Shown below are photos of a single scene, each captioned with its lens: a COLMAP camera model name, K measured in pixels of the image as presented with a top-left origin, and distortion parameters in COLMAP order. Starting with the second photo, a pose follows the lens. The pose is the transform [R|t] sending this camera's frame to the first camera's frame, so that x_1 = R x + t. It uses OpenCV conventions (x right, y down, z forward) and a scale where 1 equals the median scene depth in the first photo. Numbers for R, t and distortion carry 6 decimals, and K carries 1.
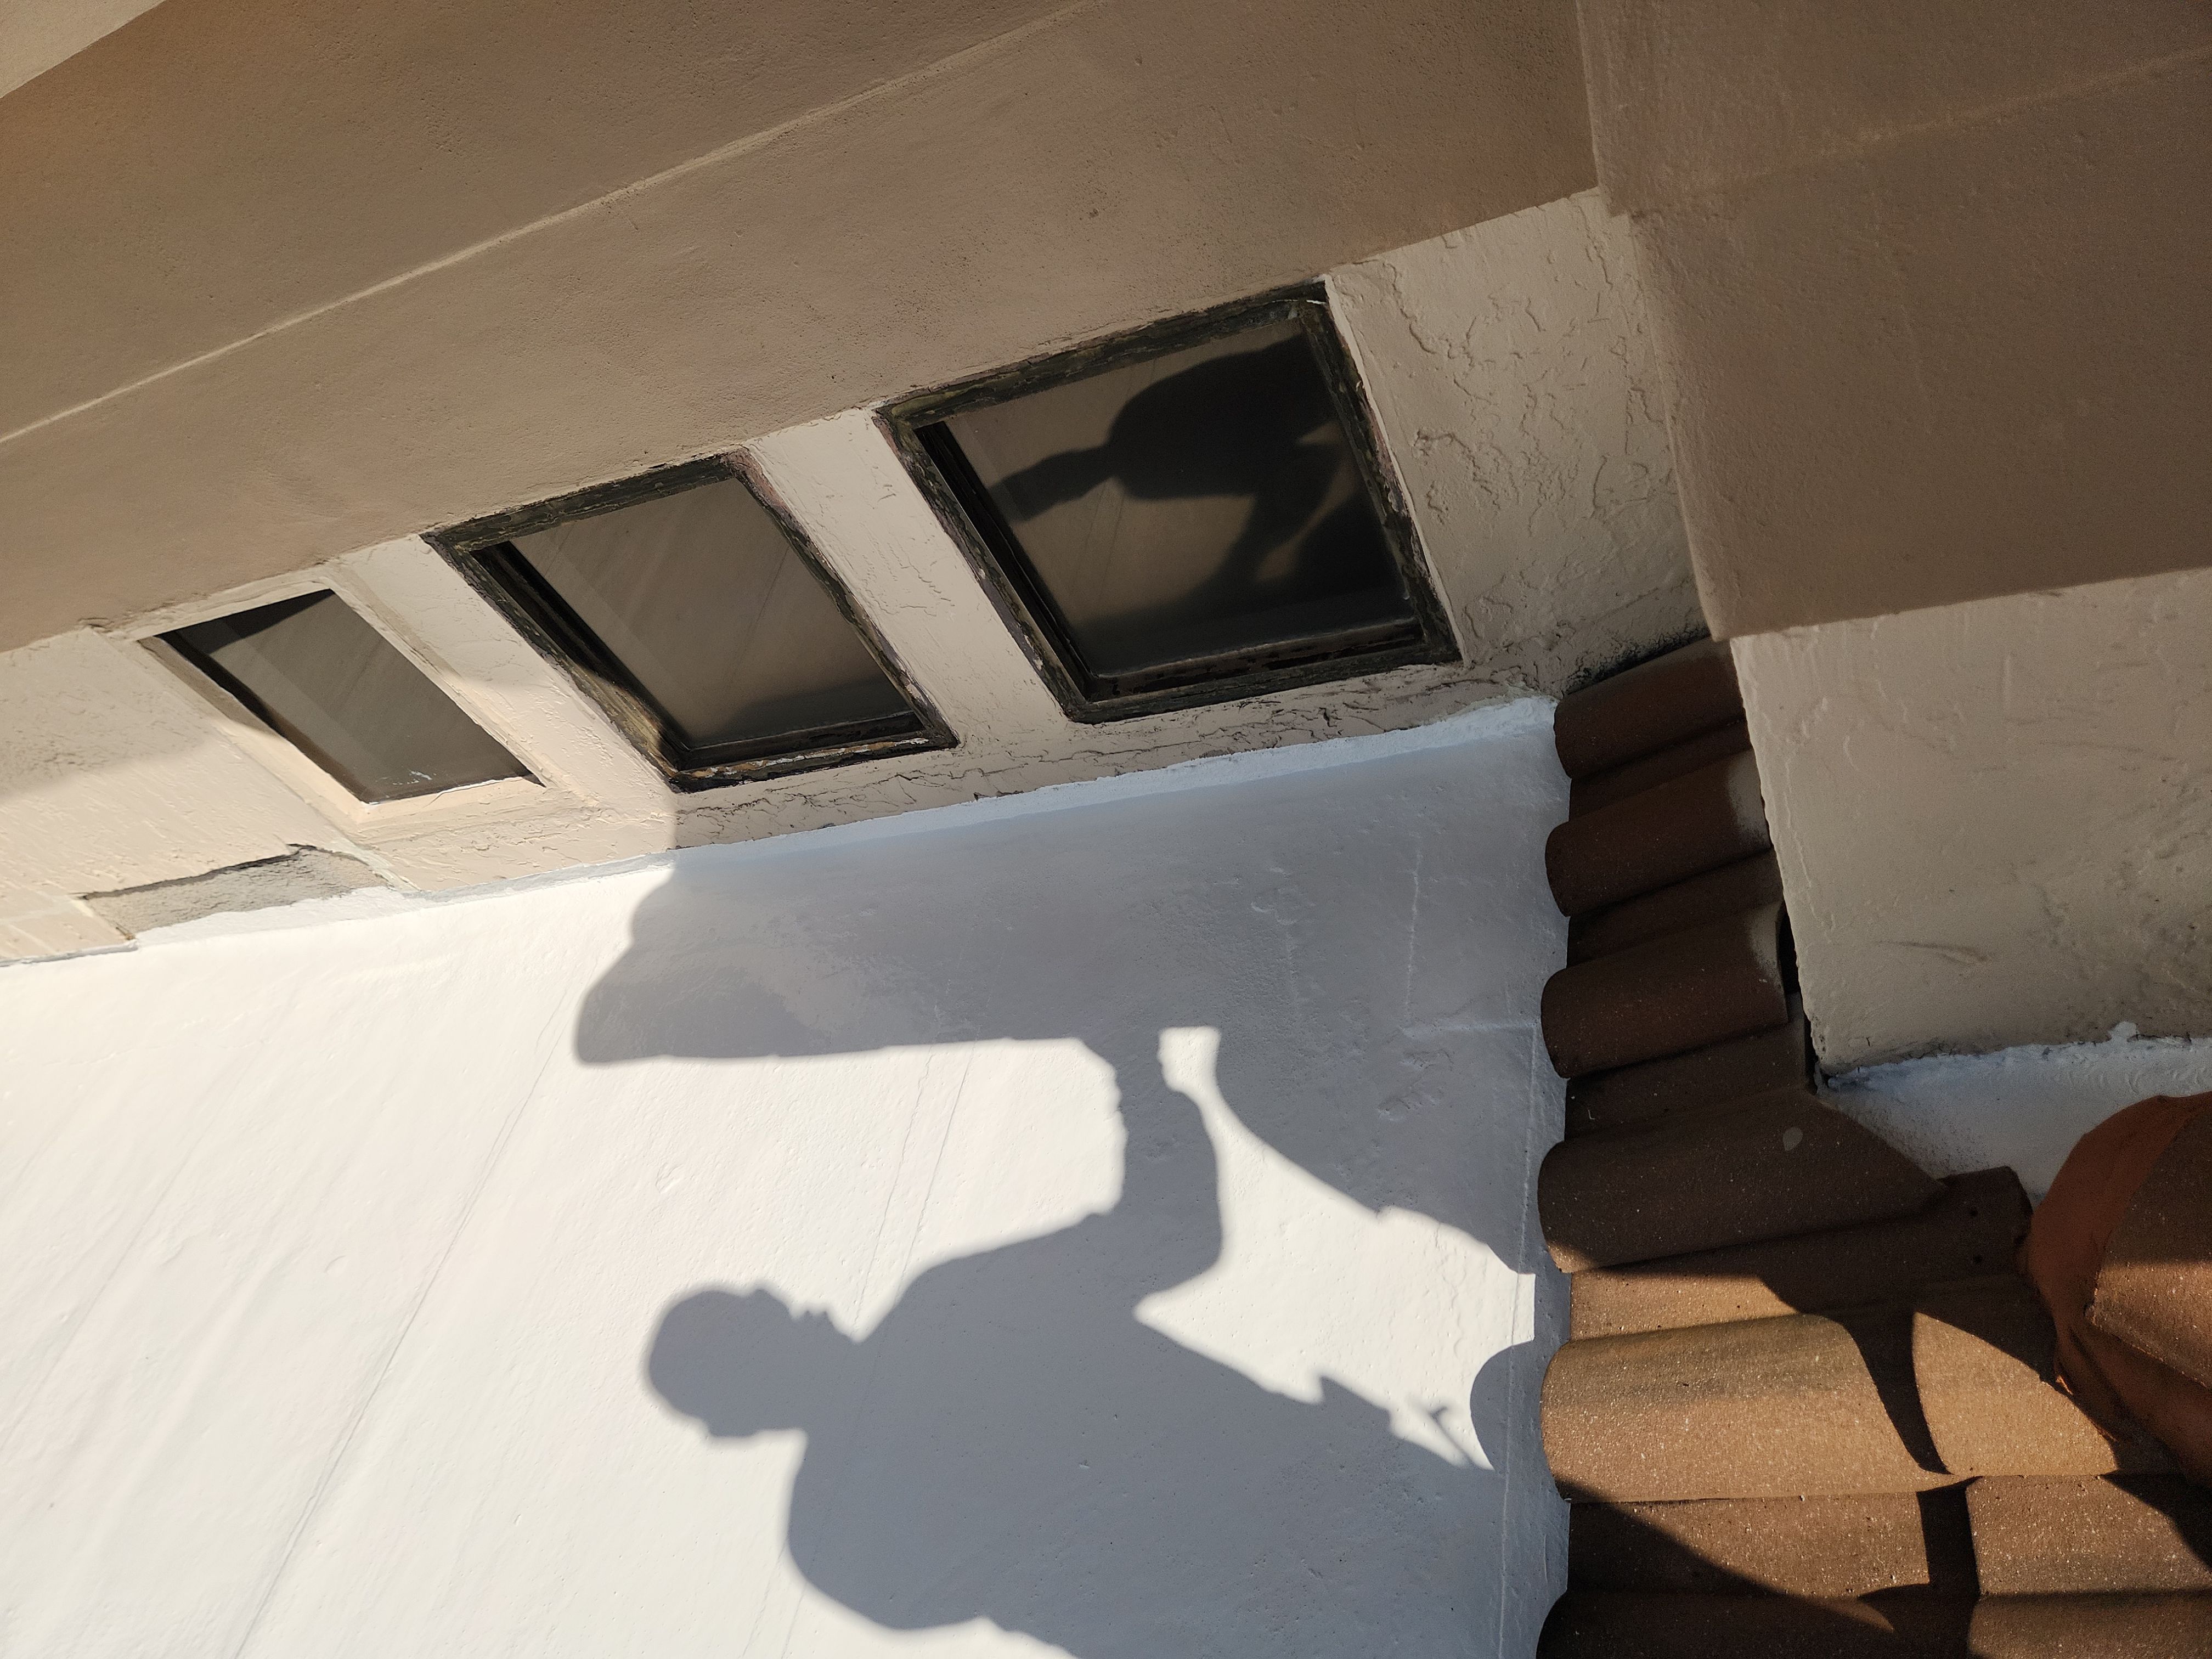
lens RADIAL K [[1452.5, 0, 1073.2], [0, 1452.5, 819.0], [0, 0, 1]] dist [0.071131, -0.060459]
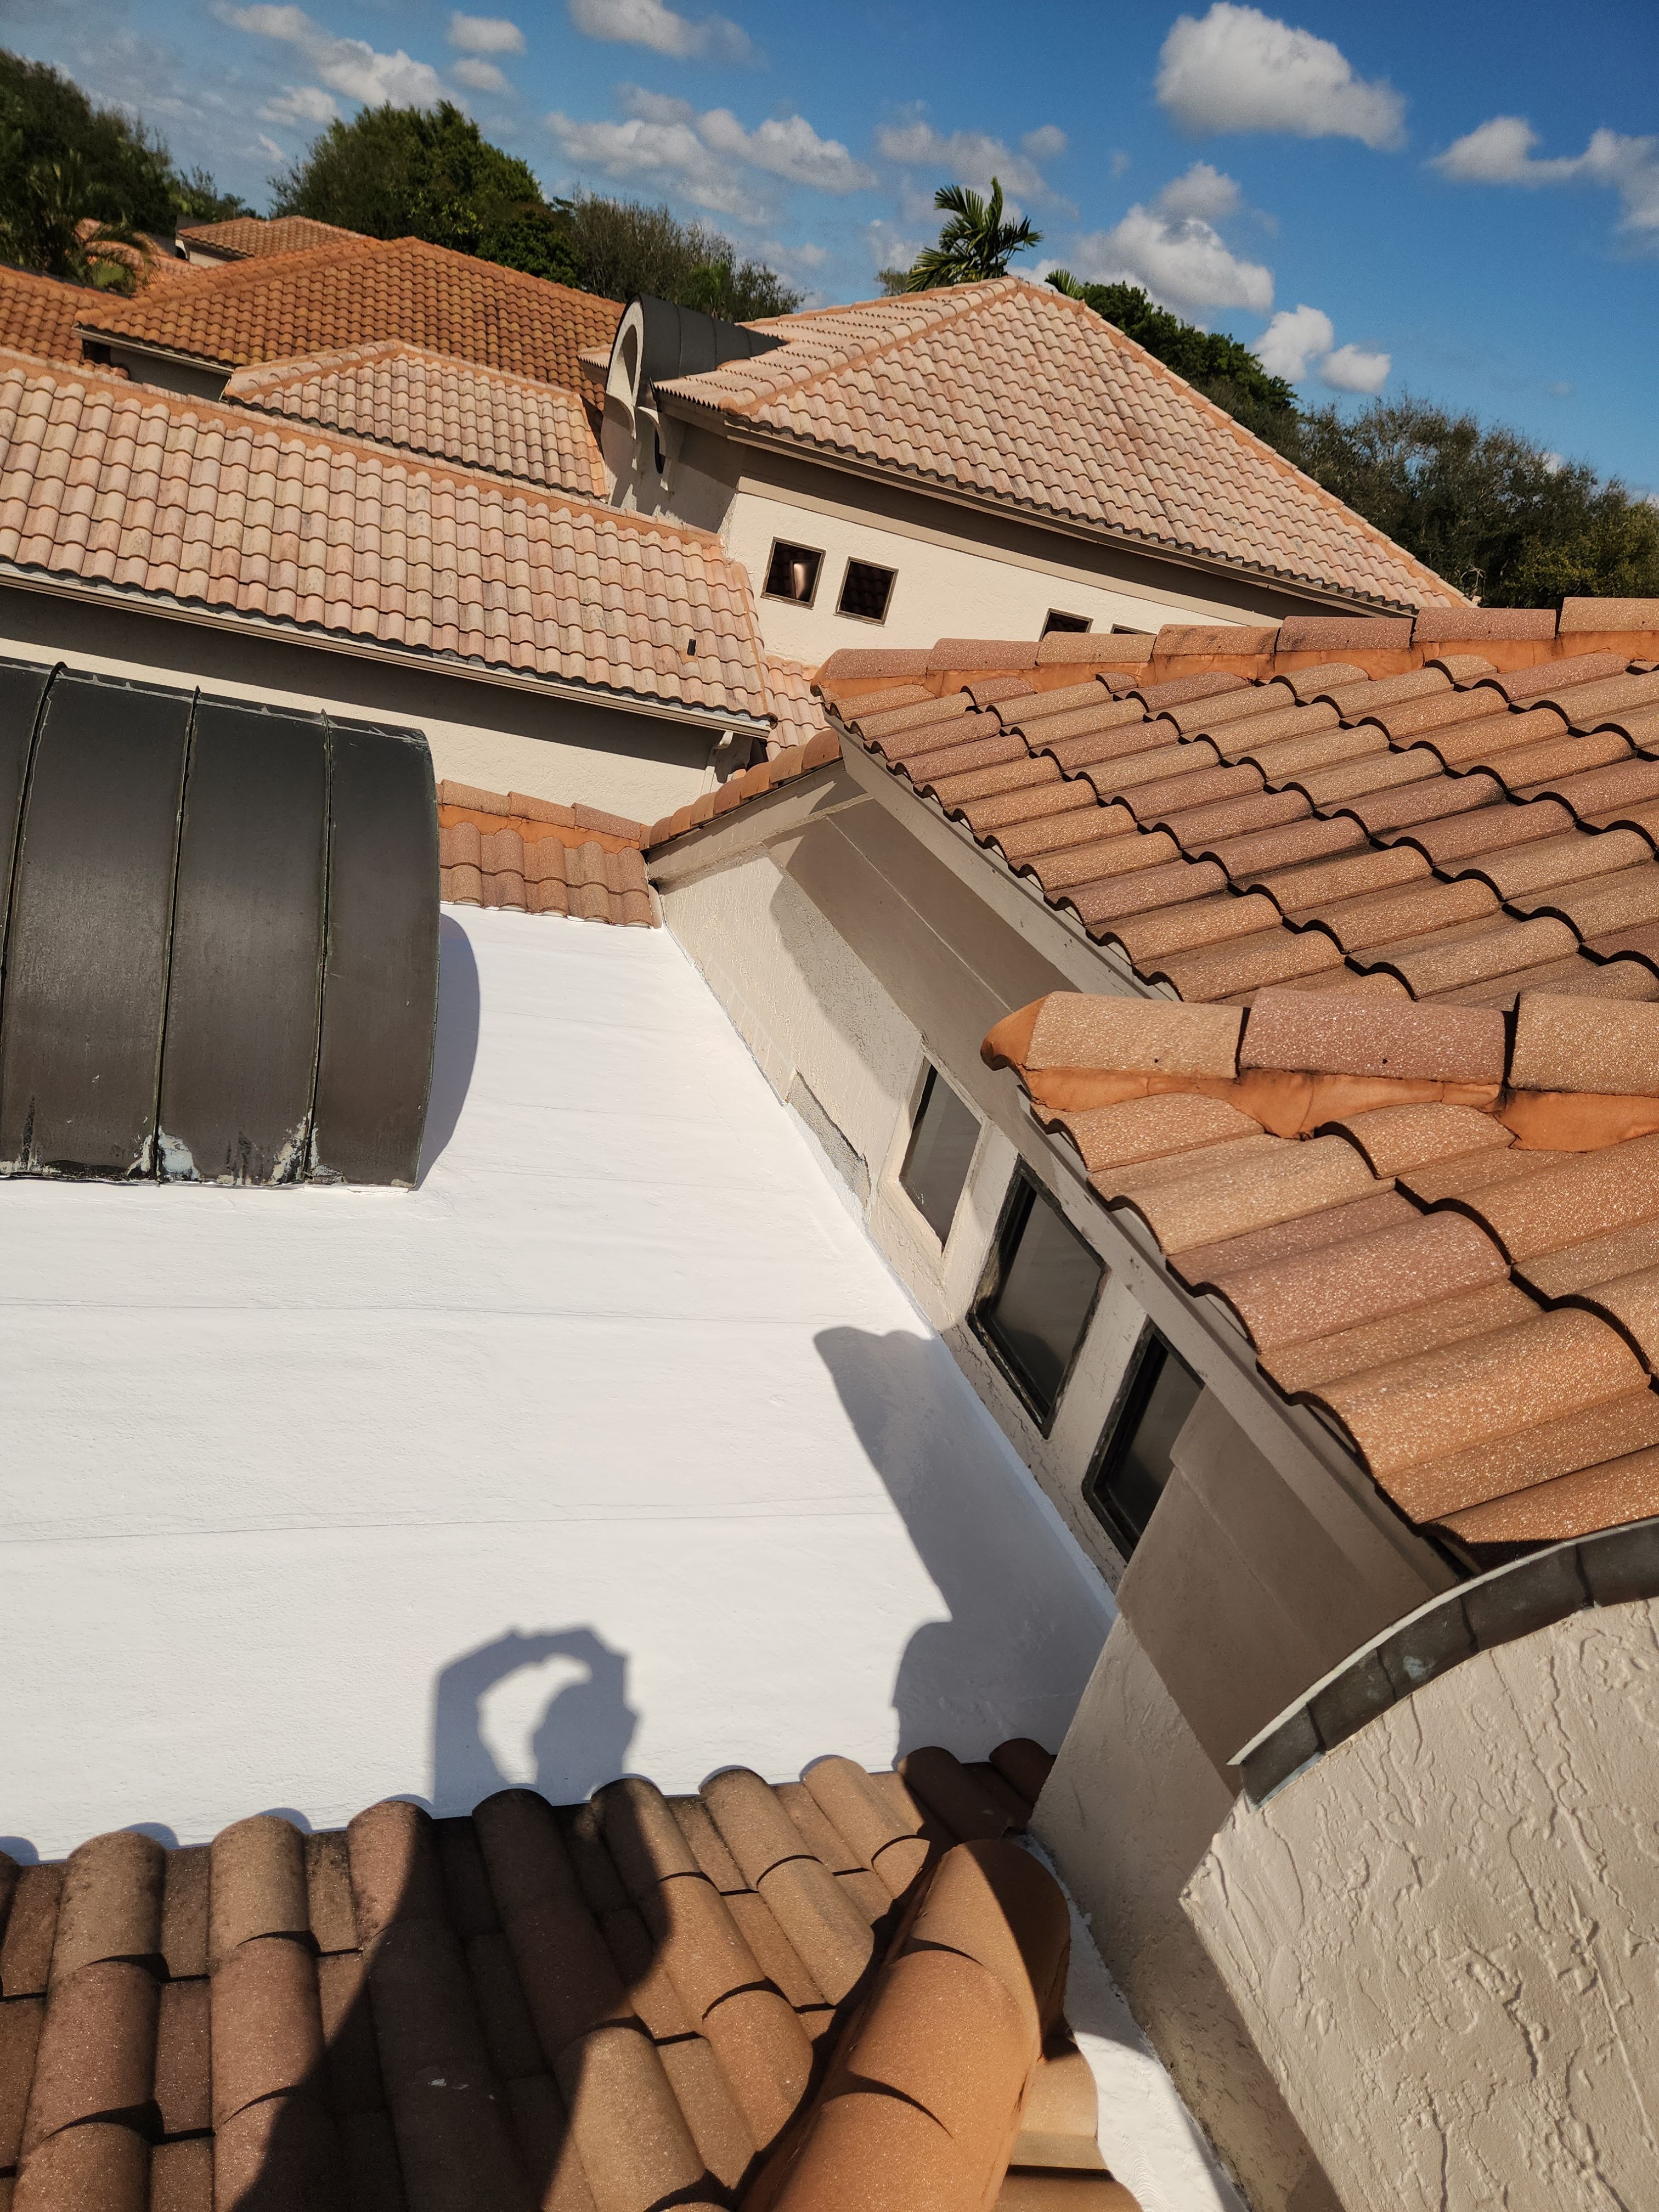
lens RADIAL K [[1452.5, 0, 845.3], [0, 1452.5, 1120.9], [0, 0, 1]] dist [0.071131, -0.060459]
pose [[0.375277, 0.801710, -0.465218, 0.370582], [-0.892334, 0.448288, 0.052717, -0.106410], [0.250815, 0.395346, 0.883625, -0.860236]]
